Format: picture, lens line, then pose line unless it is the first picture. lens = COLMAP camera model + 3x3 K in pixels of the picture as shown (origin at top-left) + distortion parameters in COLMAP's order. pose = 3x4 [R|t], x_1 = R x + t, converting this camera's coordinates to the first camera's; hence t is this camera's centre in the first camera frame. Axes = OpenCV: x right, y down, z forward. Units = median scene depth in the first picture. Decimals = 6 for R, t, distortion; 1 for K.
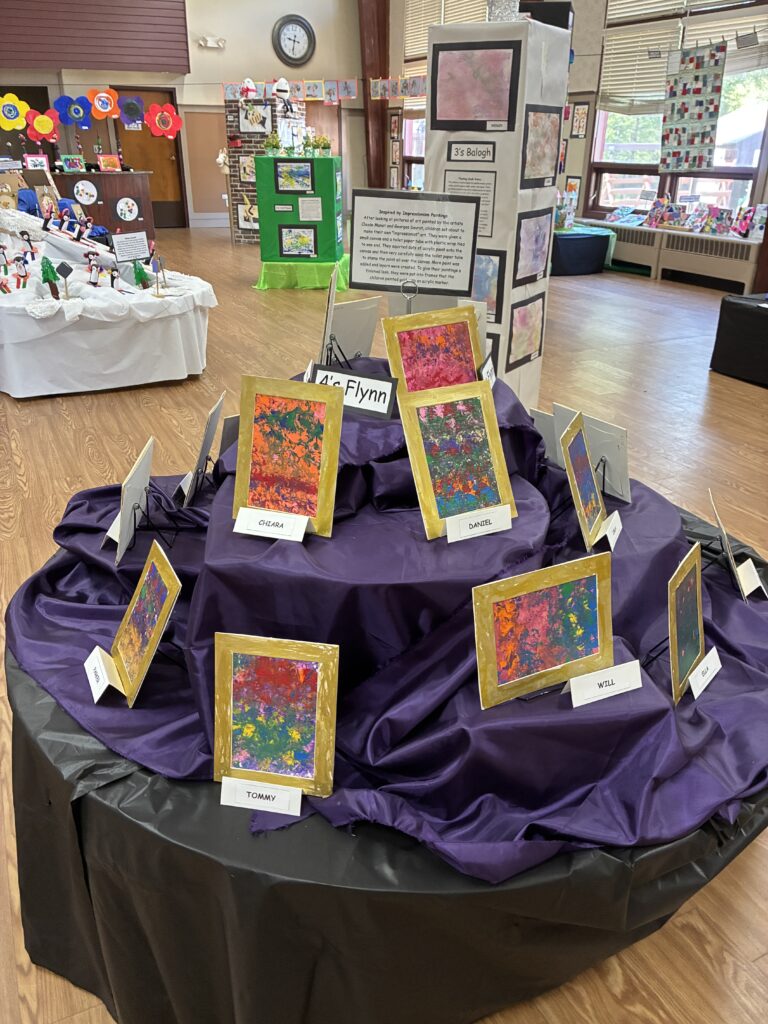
lens RADIAL K [[786.8, 0, 390.6], [0, 786.8, 509.5], [0, 0, 1]] dist [0.116100, -0.164635]
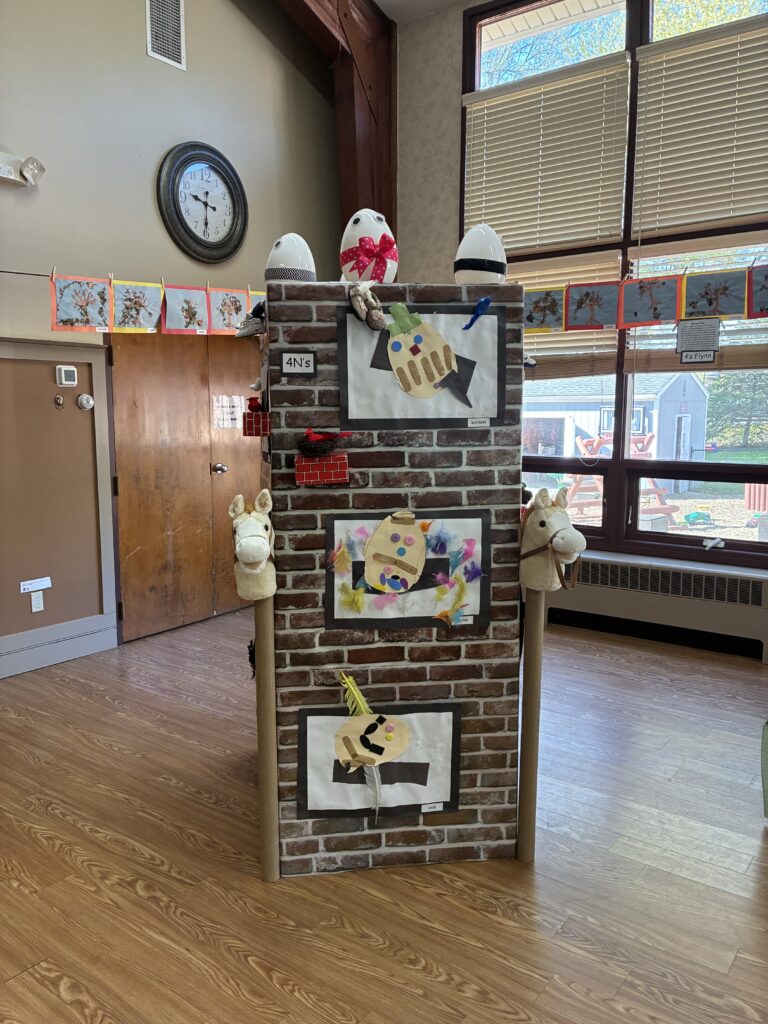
lens RADIAL K [[781.8, 0, 384.0], [0, 781.8, 512.0], [0, 0, 1]] dist [0.047440, -0.056243]
pose [[0.896258, -0.064256, 0.438853, -0.274708], [0.189673, 0.949939, -0.248275, -0.393434], [-0.400931, 0.305757, 0.863578, 0.821807]]
